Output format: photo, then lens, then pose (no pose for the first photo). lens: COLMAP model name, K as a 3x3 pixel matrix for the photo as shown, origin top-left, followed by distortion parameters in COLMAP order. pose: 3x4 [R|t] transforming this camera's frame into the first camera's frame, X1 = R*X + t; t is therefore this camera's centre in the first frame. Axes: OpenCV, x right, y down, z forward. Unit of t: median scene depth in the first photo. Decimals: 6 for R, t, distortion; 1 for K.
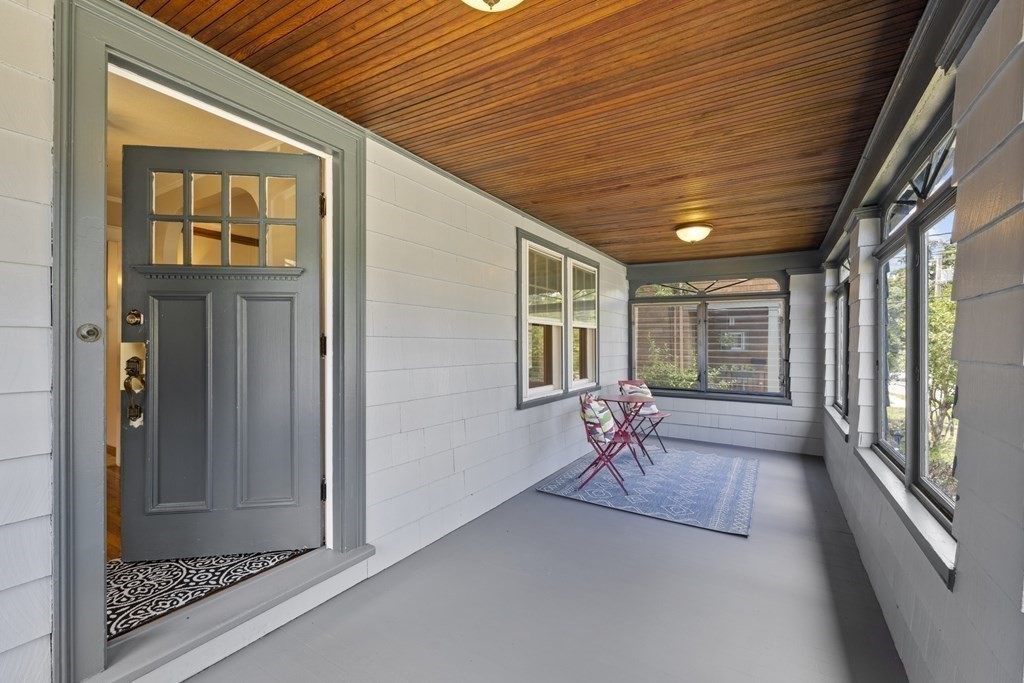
lens RADIAL K [[440.8, 0, 511.2], [0, 440.8, 338.6], [0, 0, 1]] dist [0.000745, 0.000047]
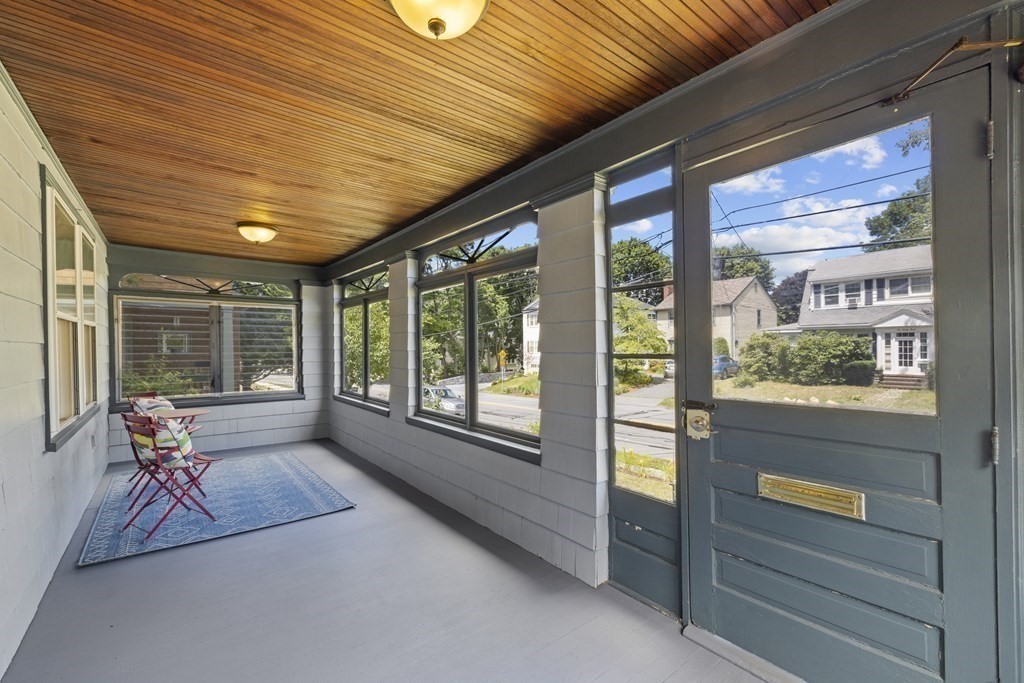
lens RADIAL K [[433.2, 0, 512.0], [0, 433.2, 341.5], [0, 0, 1]] dist [0.000972, 0.000308]
pose [[0.343610, 0.000493, 0.939112, -0.330410], [-0.002877, 0.999996, 0.000527, -0.000977], [-0.939108, -0.002883, 0.343610, 0.152740]]
